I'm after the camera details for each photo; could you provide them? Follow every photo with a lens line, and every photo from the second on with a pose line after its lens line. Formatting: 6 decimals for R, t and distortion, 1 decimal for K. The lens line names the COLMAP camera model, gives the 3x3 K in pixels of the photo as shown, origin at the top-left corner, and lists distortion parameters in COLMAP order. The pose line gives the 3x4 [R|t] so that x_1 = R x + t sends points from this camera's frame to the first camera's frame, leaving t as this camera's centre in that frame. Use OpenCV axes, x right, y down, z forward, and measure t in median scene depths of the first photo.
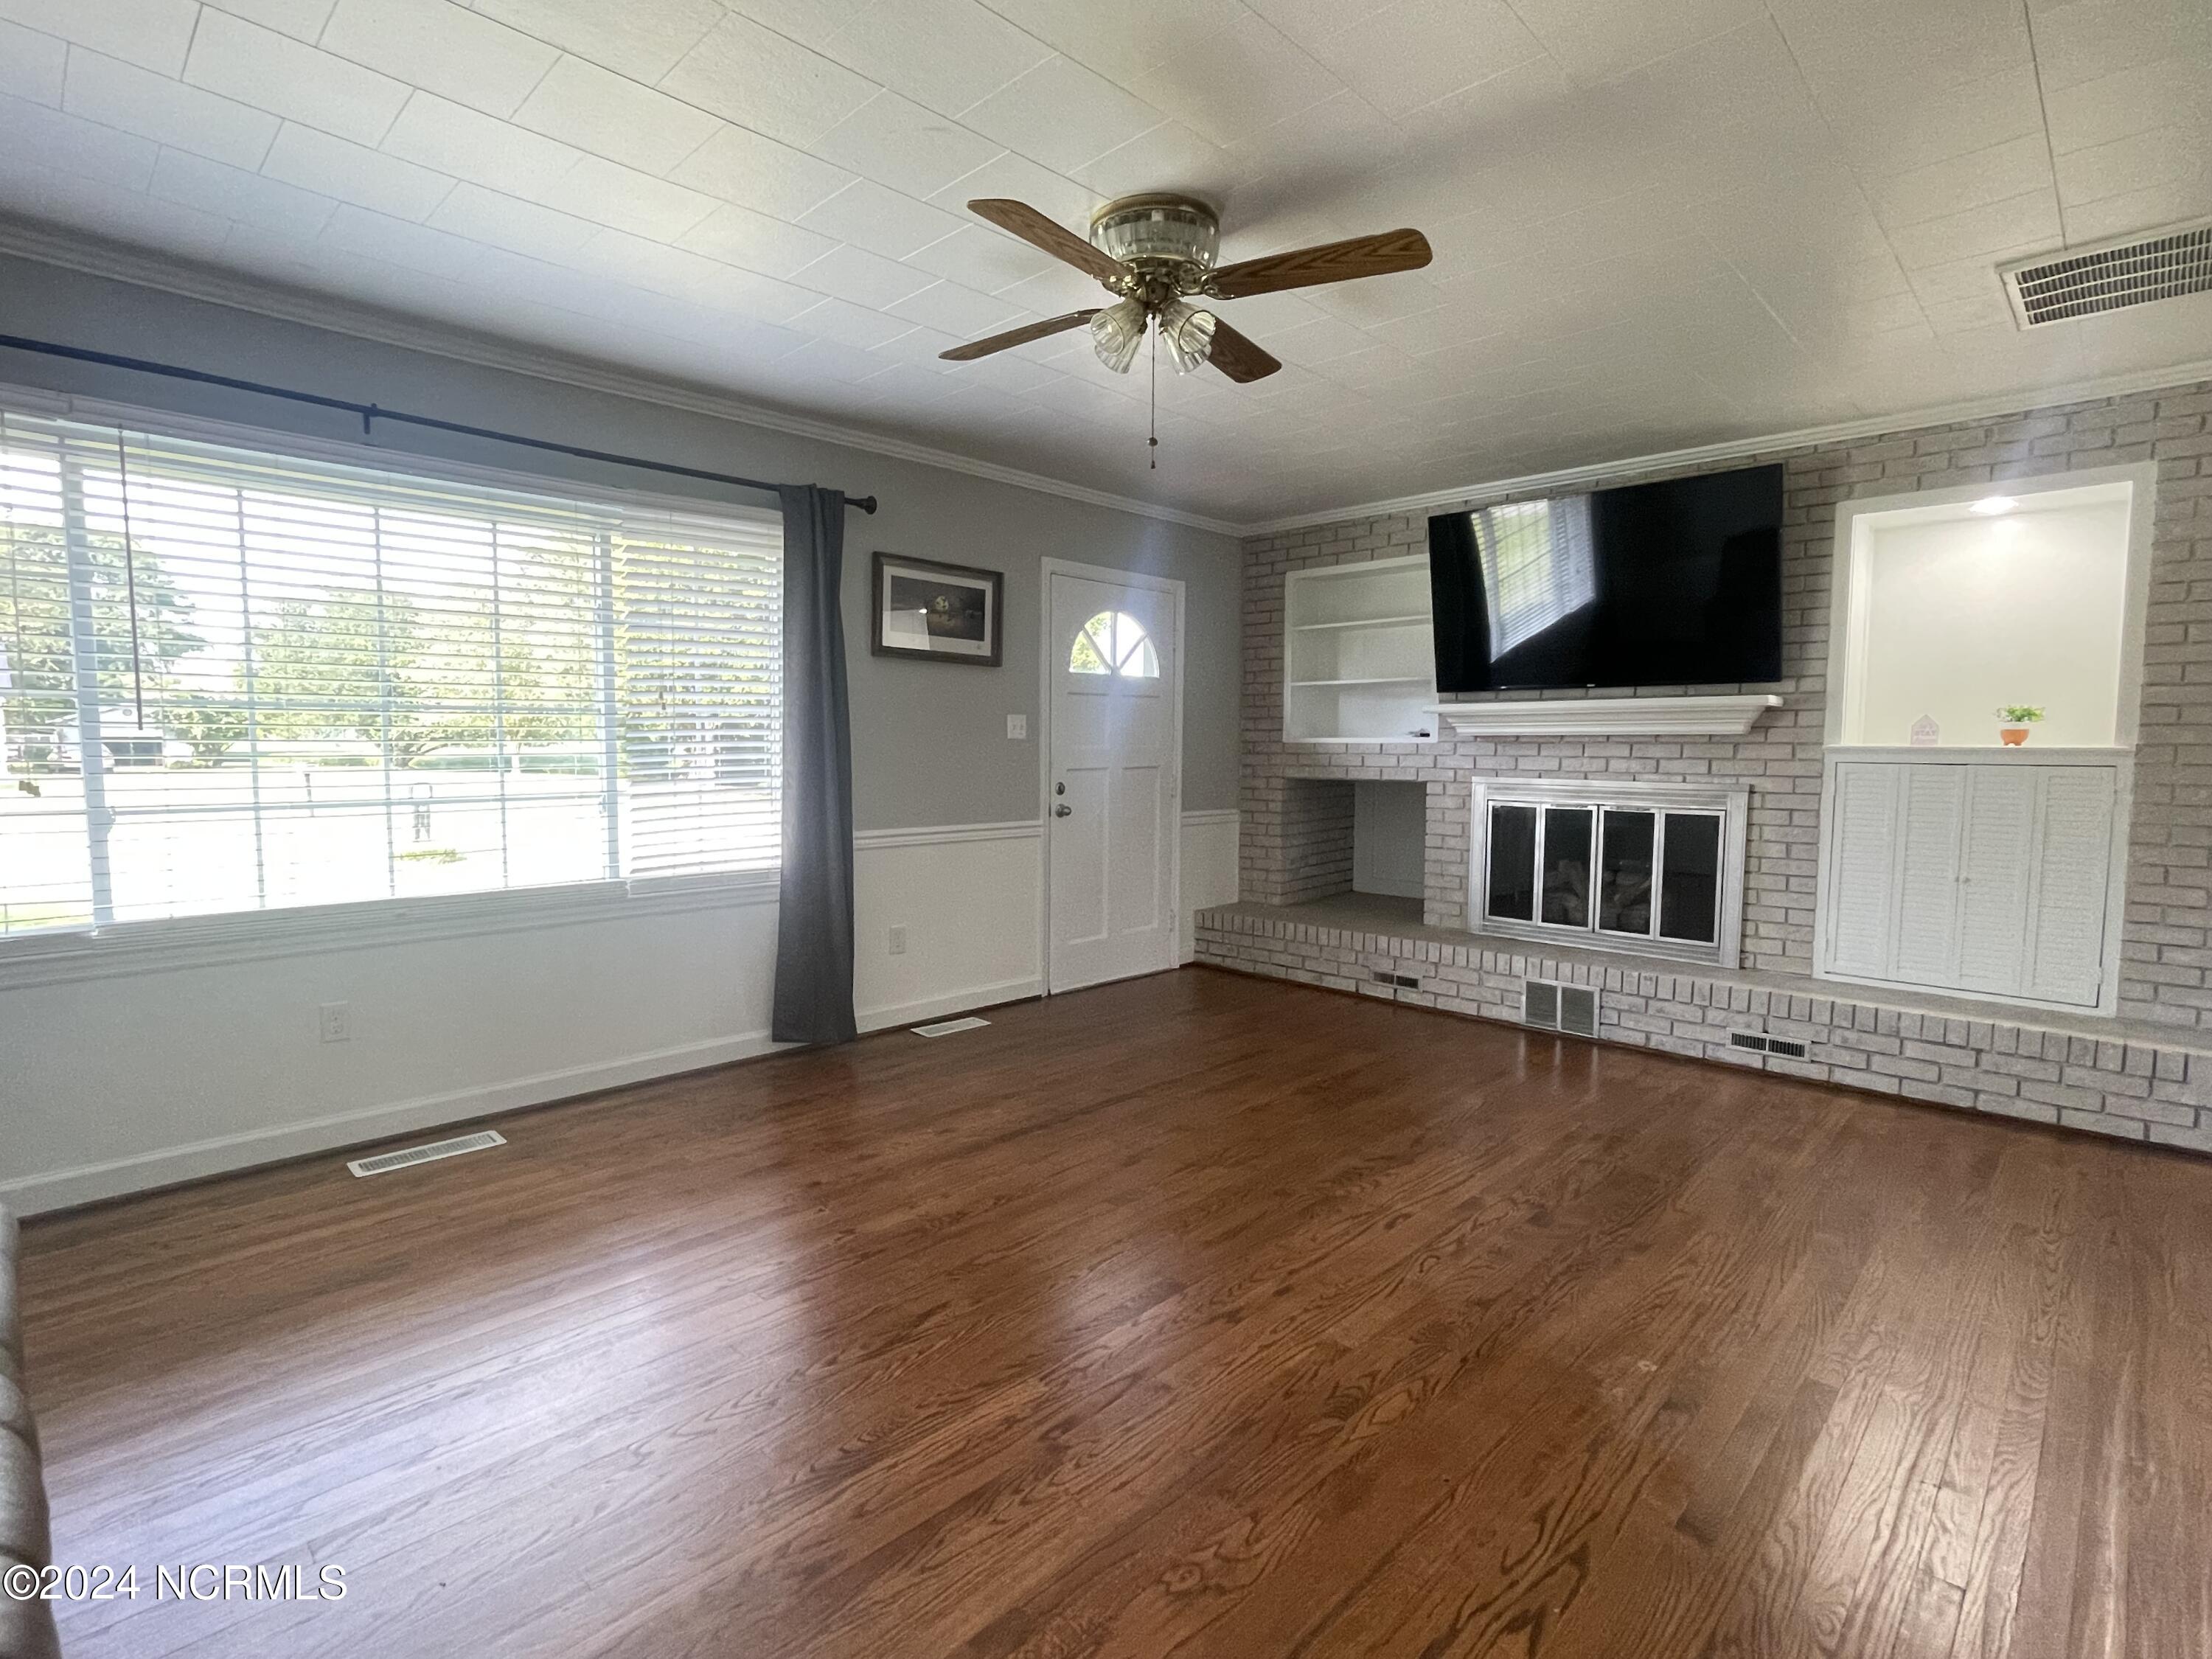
lens RADIAL K [[1053.7, 0, 1099.9], [0, 1053.7, 826.0], [0, 0, 1]] dist [-0.005440, 0.001451]
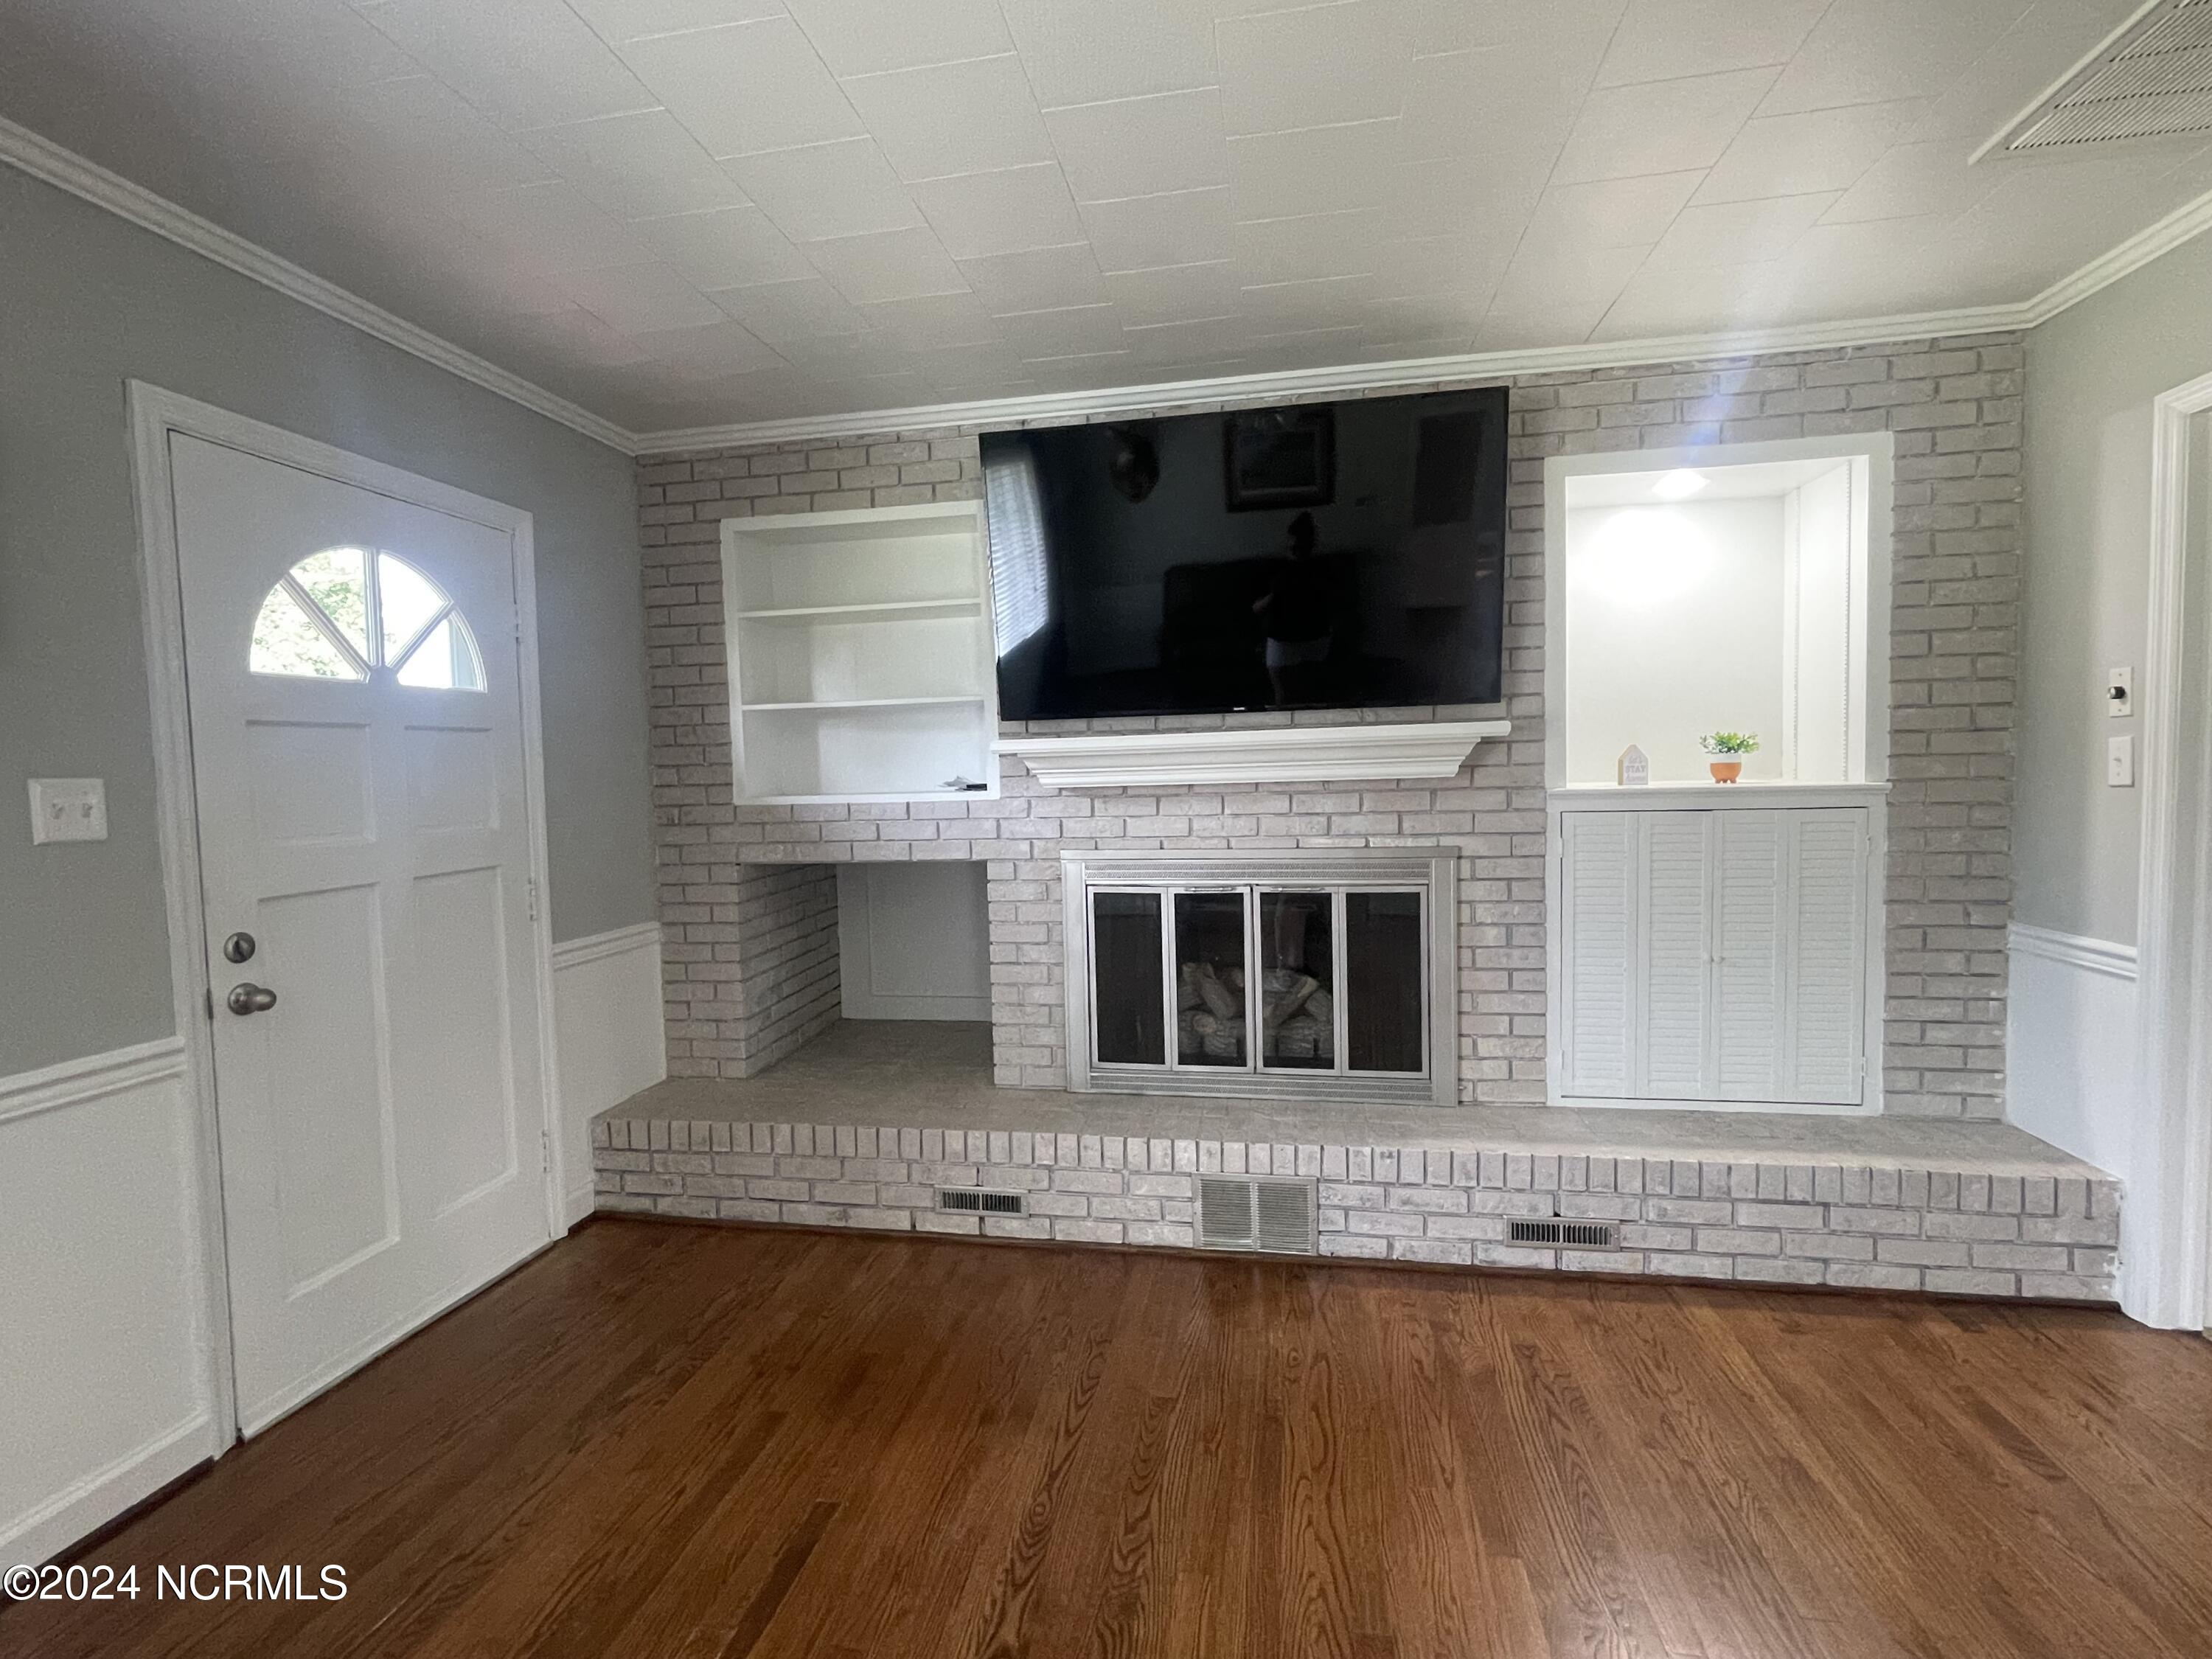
lens RADIAL K [[1053.7, 0, 1098.8], [0, 1053.7, 828.5], [0, 0, 1]] dist [-0.005440, 0.001451]
pose [[0.833158, -0.057248, 0.550063, 0.024805], [0.073040, 0.997306, -0.006836, -0.065178], [-0.548190, 0.045872, 0.835095, 0.541414]]
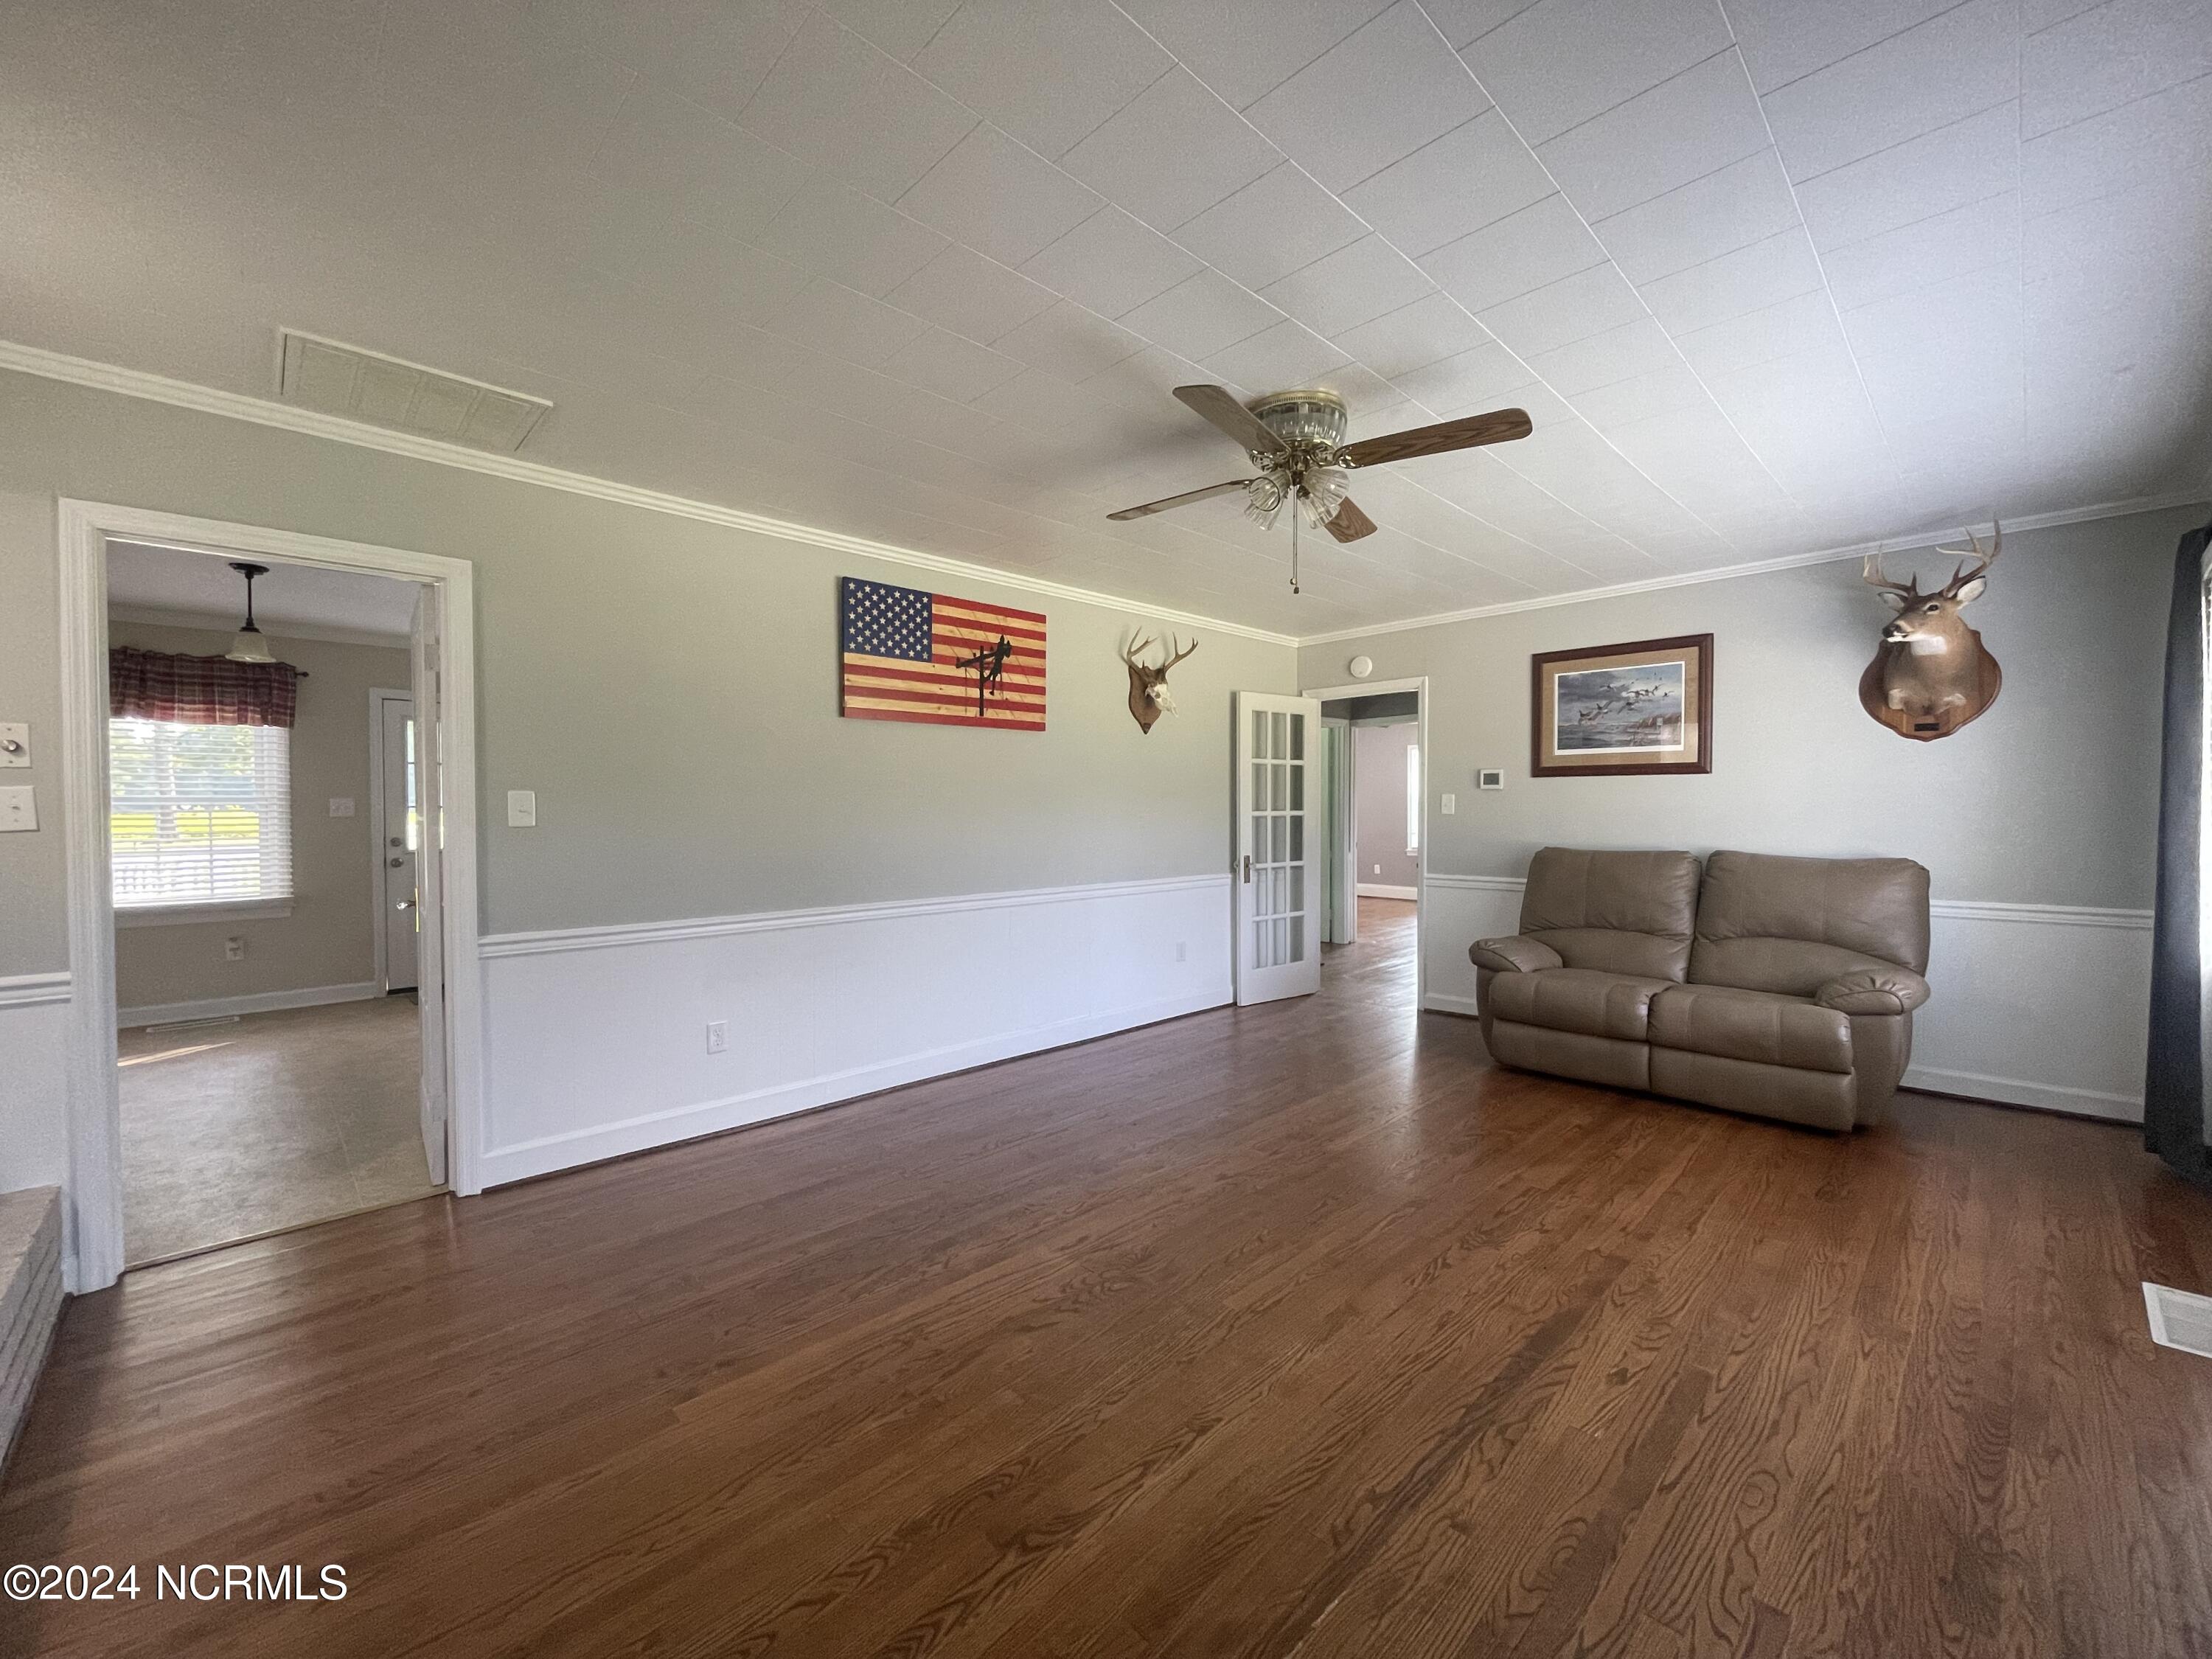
lens RADIAL K [[890.3, 0, 1097.6], [0, 890.3, 824.1], [0, 0, 1]] dist [-0.001003, -0.000057]
pose [[-0.999504, -0.000058, 0.031505, 0.141692], [0.003260, 0.994439, 0.105263, -0.108436], [-0.031336, 0.105313, -0.993945, 1.199134]]
